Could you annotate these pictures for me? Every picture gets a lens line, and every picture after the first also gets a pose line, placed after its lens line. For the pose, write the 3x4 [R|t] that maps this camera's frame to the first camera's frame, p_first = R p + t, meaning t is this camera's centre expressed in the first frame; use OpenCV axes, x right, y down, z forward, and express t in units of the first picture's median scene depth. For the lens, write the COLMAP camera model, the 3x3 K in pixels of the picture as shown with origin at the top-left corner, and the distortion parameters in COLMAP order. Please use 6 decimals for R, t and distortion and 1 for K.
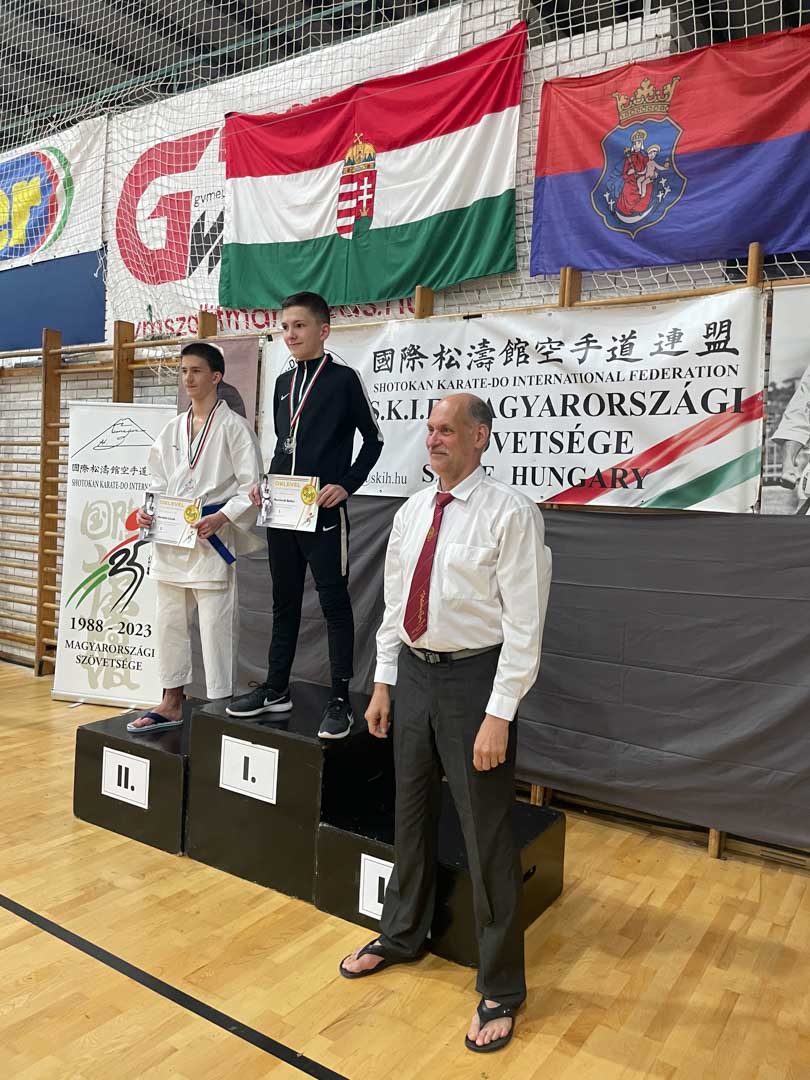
lens RADIAL K [[788.8, 0, 421.5], [0, 788.8, 533.3], [0, 0, 1]] dist [0.081938, -0.108249]
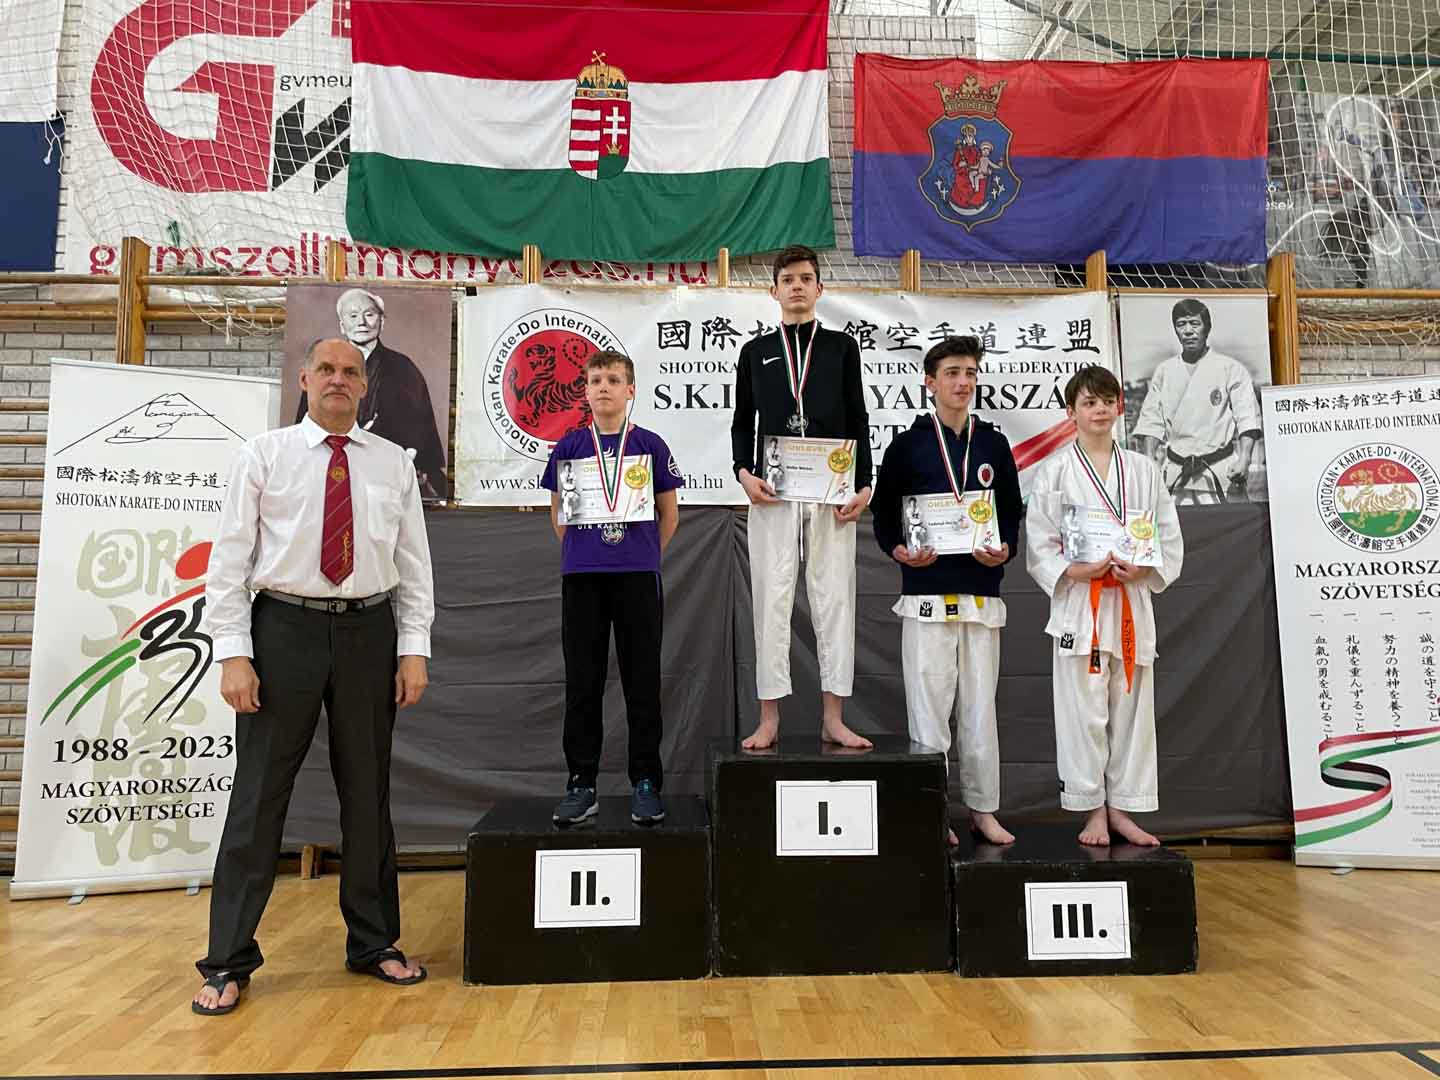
lens RADIAL K [[1051.7, 0, 725.7], [0, 1051.7, 530.1], [0, 0, 1]] dist [0.081938, -0.108249]
pose [[0.818928, 0.005288, 0.573872, -0.635442], [0.068403, 0.991930, -0.106754, 0.093644], [-0.569805, 0.126679, 0.811958, 0.157169]]
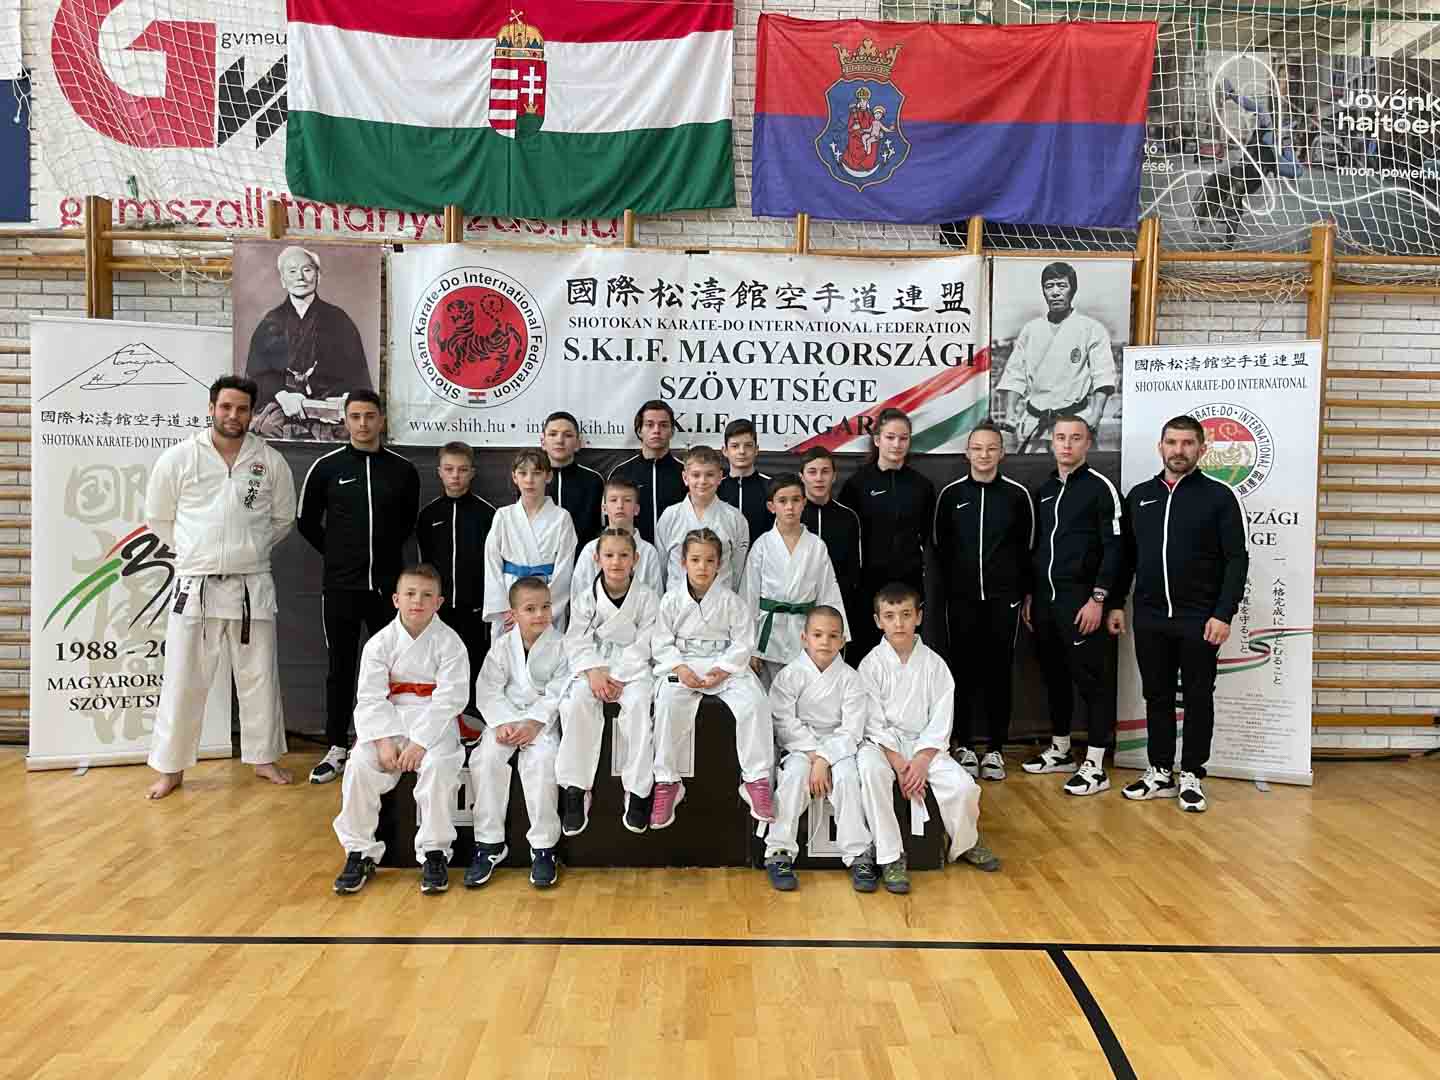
lens RADIAL K [[1051.7, 0, 725.9], [0, 1051.7, 521.9], [0, 0, 1]] dist [0.081938, -0.108249]
pose [[0.838592, -0.063561, 0.541039, -0.585505], [0.047026, 0.997909, 0.044346, -0.011200], [-0.542726, -0.011745, 0.839827, -0.058101]]
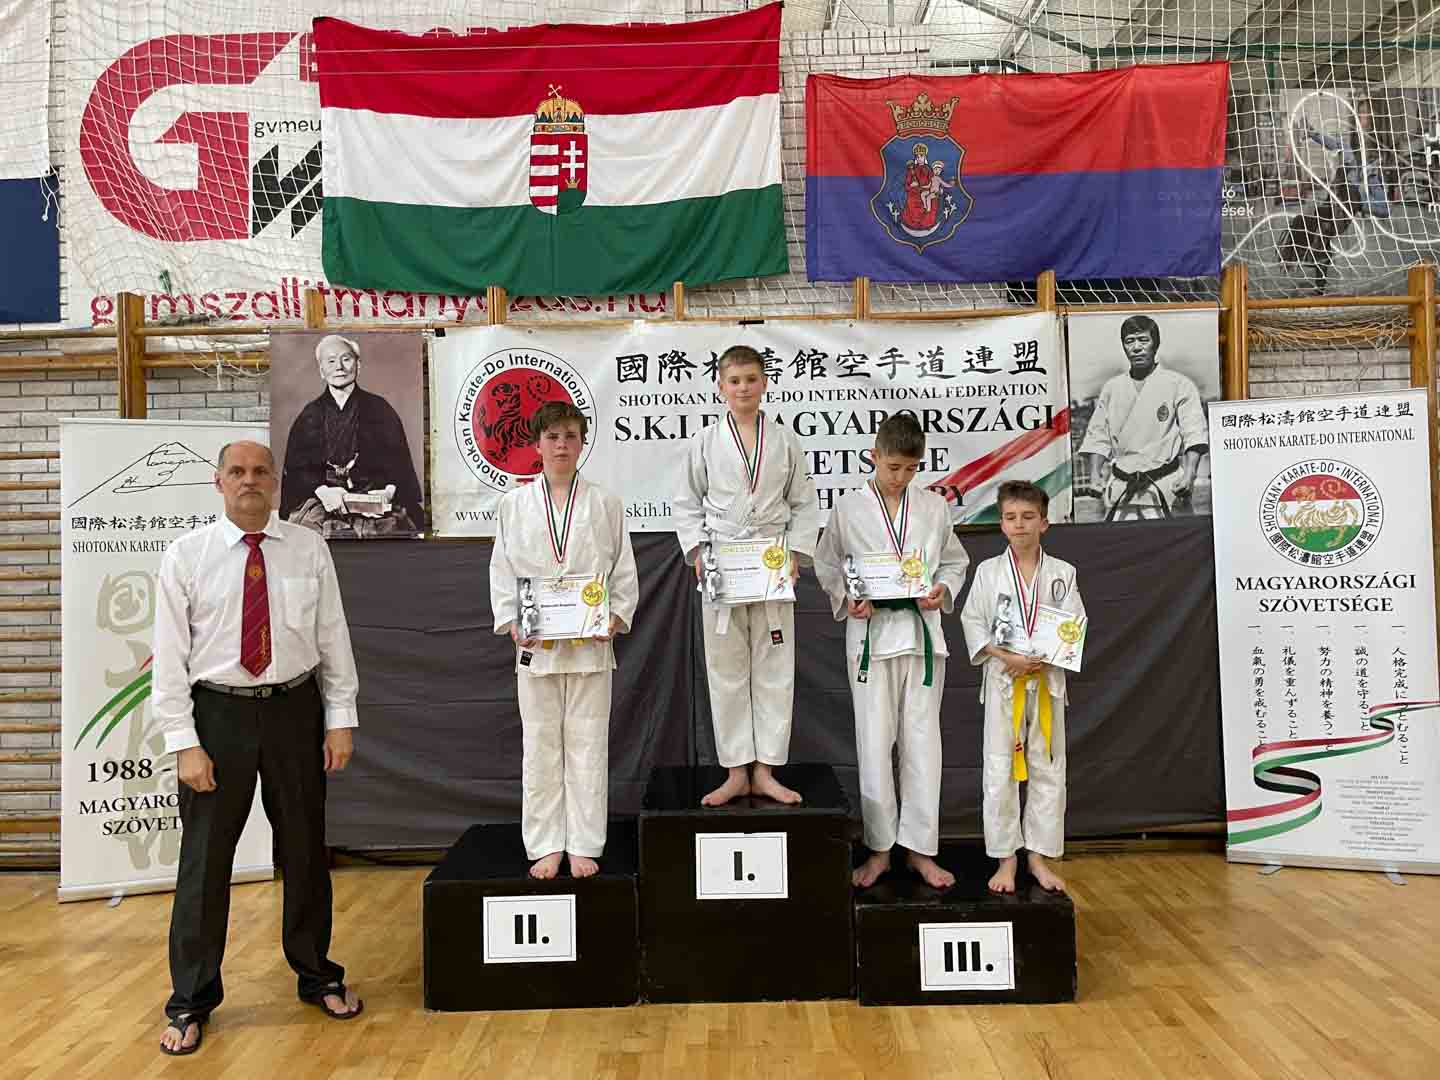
lens RADIAL K [[1051.7, 0, 713.6], [0, 1051.7, 526.8], [0, 0, 1]] dist [0.081938, -0.108249]
pose [[0.852050, -0.064047, 0.519528, -0.583545], [0.085319, 0.996207, -0.017116, -0.029757], [-0.516461, 0.058909, 0.854282, 0.035201]]
